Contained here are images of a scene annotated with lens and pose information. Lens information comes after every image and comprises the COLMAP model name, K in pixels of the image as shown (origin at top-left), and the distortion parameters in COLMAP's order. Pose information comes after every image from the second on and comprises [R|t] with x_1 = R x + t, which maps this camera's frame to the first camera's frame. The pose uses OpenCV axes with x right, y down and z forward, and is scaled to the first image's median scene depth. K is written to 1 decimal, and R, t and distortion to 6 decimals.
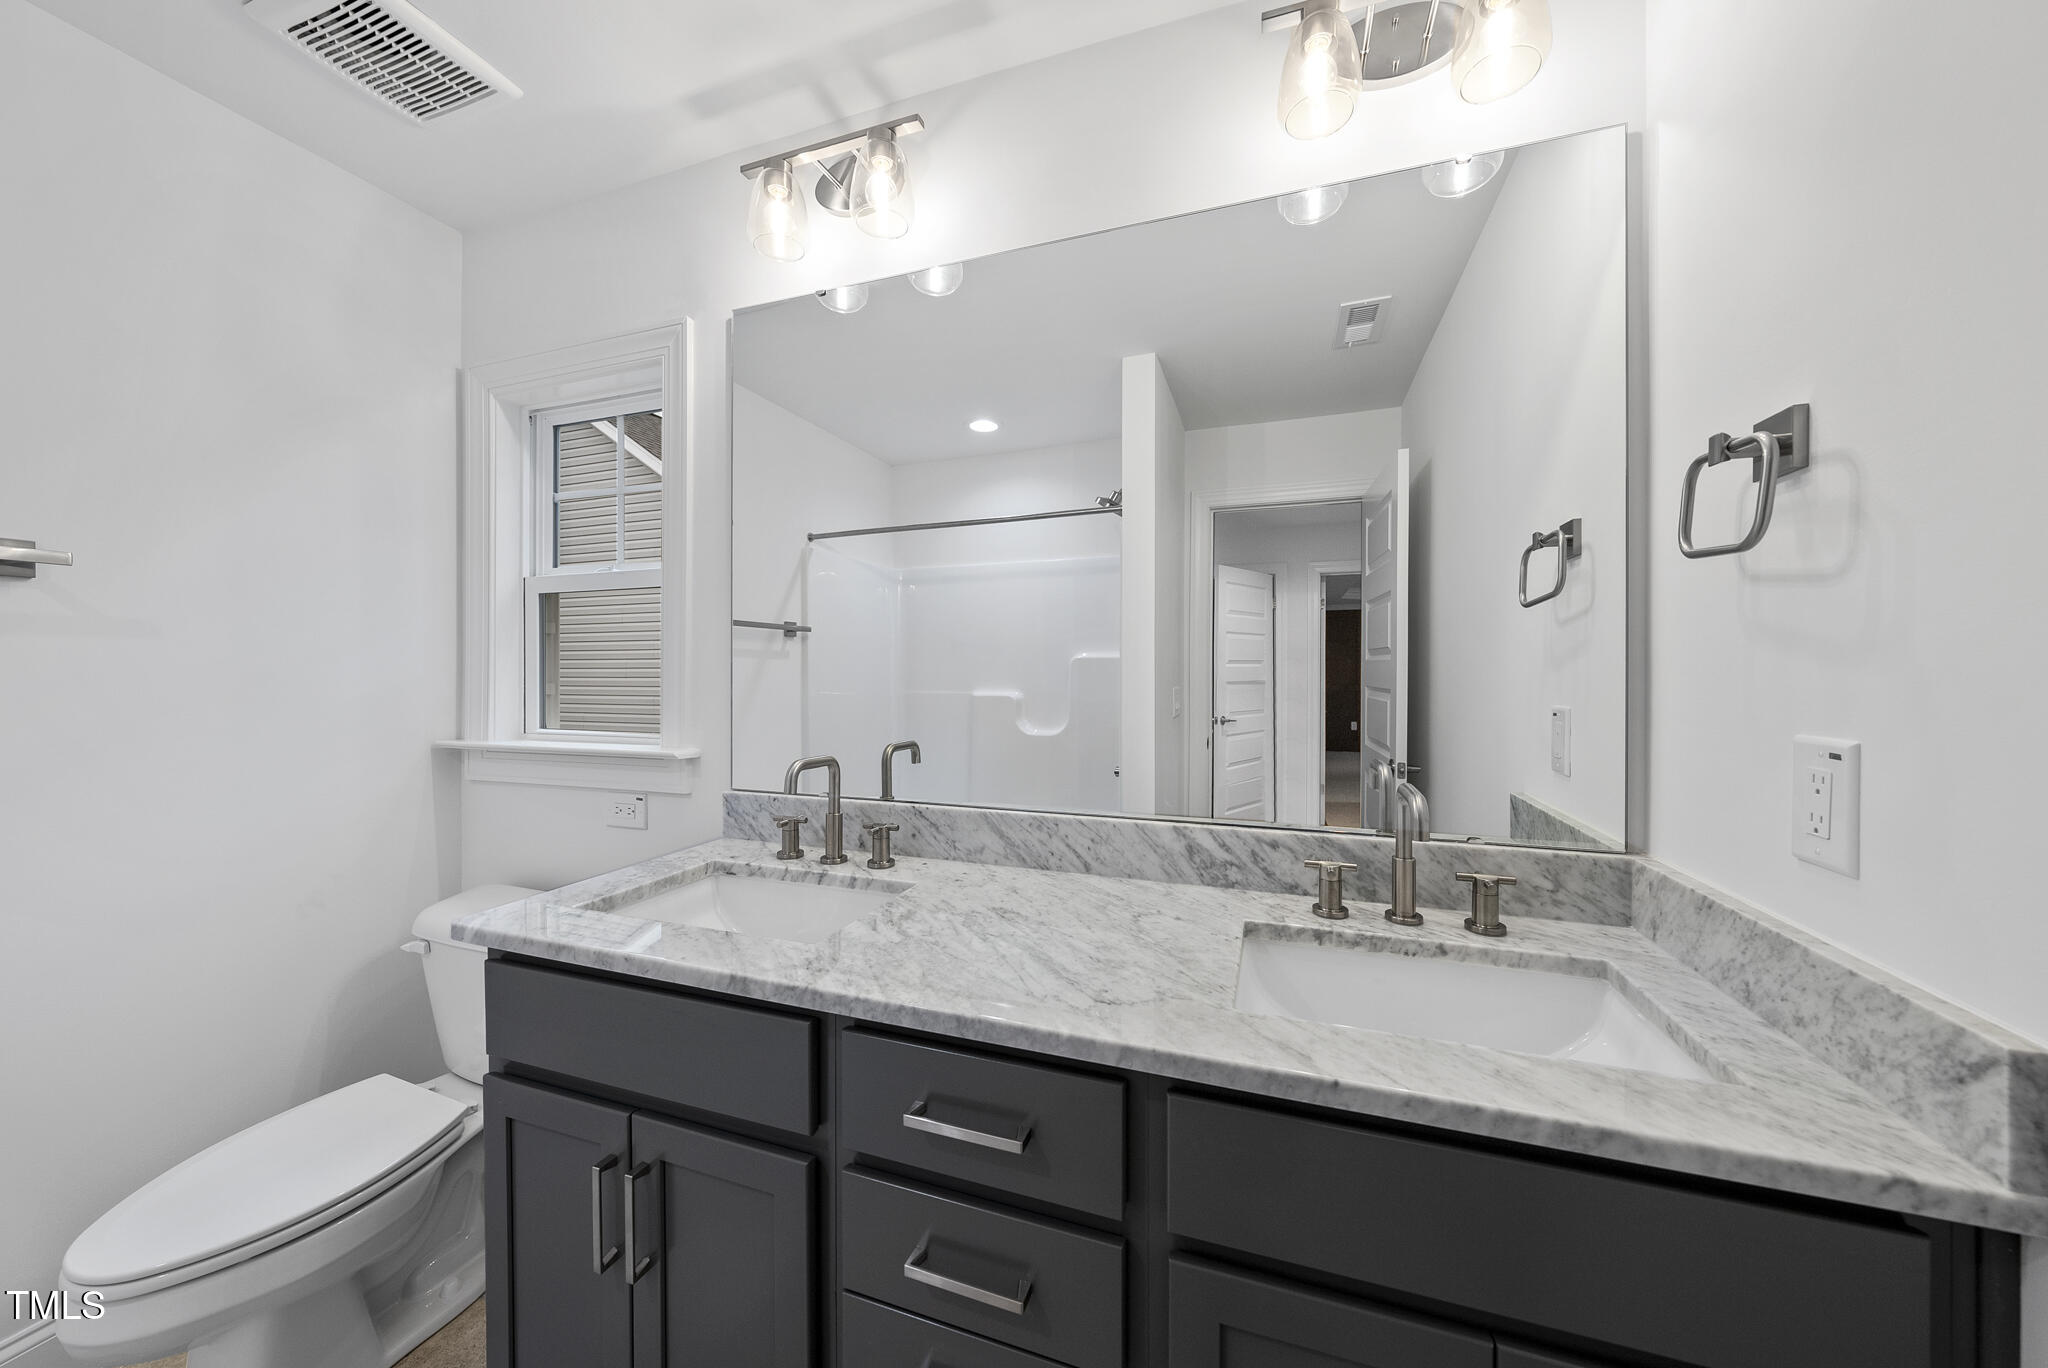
lens RADIAL K [[715.6, 0, 1024.2], [0, 715.6, 678.2], [0, 0, 1]] dist [-0.000932, 0.000106]
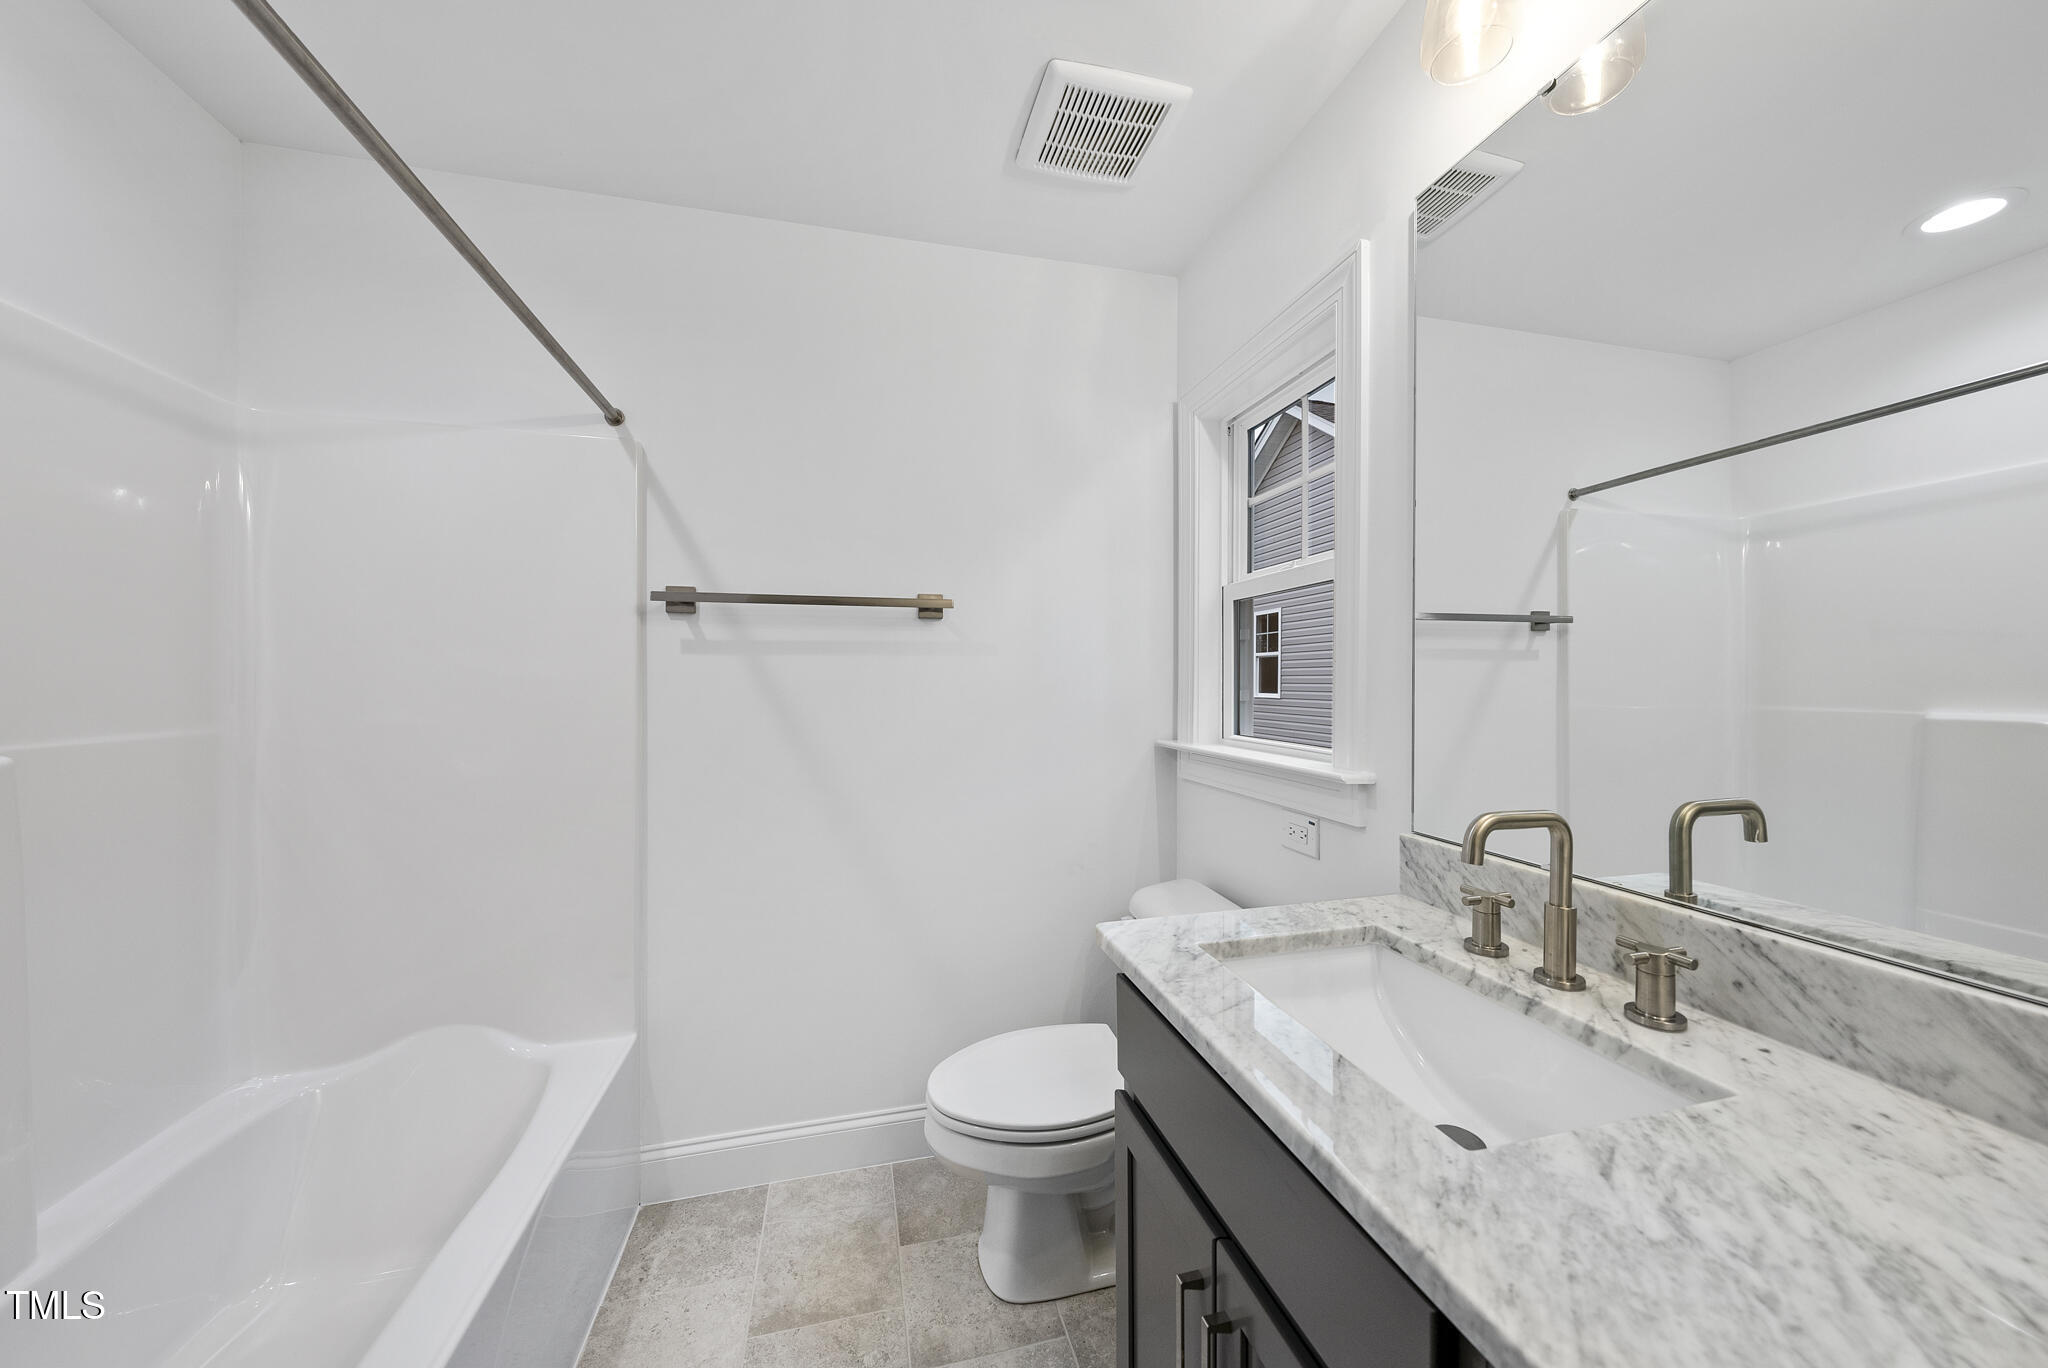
lens RADIAL K [[715.6, 0, 1024.2], [0, 715.6, 685.5], [0, 0, 1]] dist [-0.000932, 0.000106]
pose [[0.561384, 0.005482, -0.827537, -0.014133], [-0.004379, 0.999984, 0.003653, -0.001922], [0.827544, 0.001573, 0.561399, 0.263556]]
